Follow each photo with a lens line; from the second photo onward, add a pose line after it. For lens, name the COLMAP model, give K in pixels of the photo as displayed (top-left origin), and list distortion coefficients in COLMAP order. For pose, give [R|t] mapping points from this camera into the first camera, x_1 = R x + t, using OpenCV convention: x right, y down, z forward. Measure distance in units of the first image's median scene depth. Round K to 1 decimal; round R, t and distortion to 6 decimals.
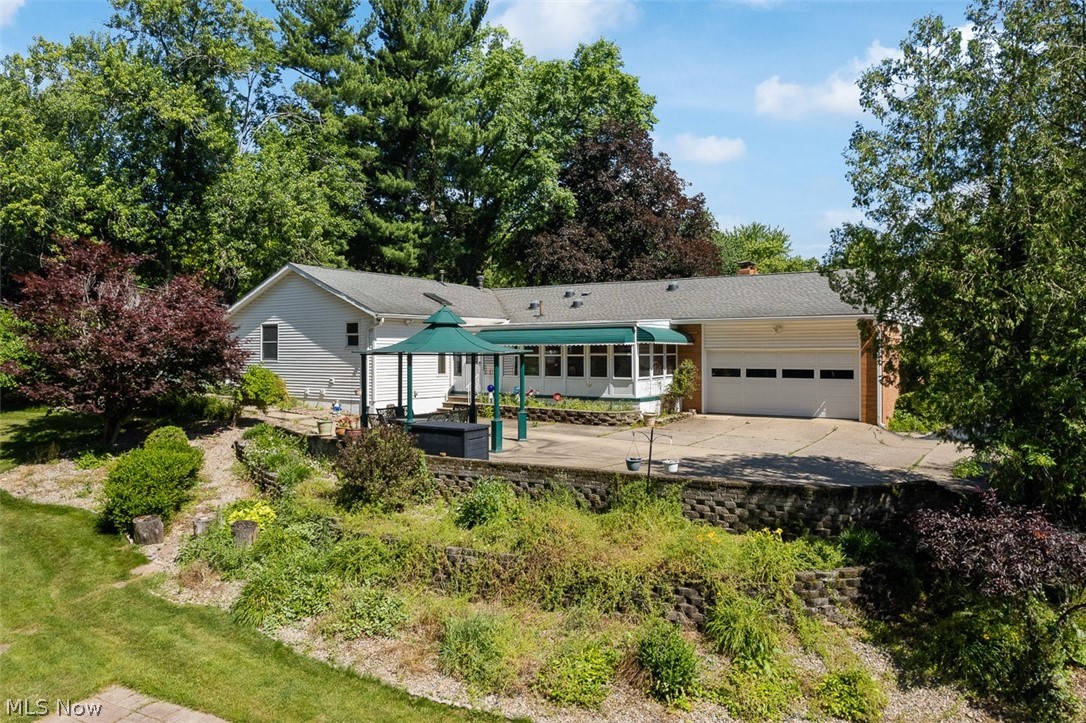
lens RADIAL K [[849.1, 0, 543.0], [0, 849.1, 361.5], [0, 0, 1]] dist [-0.052366, 0.000978]
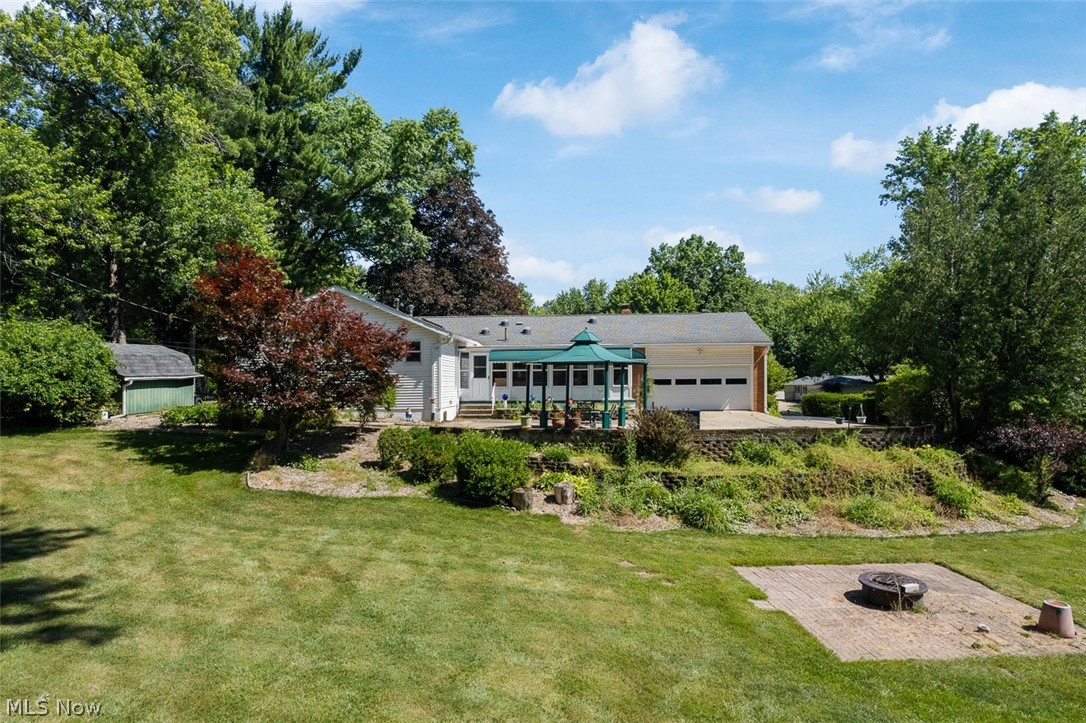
lens RADIAL K [[849.1, 0, 543.0], [0, 849.1, 361.5], [0, 0, 1]] dist [-0.052366, 0.000978]
pose [[0.802232, 0.008717, 0.596949, -0.801322], [0.015951, 0.999223, -0.036027, 0.027022], [-0.596800, 0.038424, 0.801470, -0.033813]]
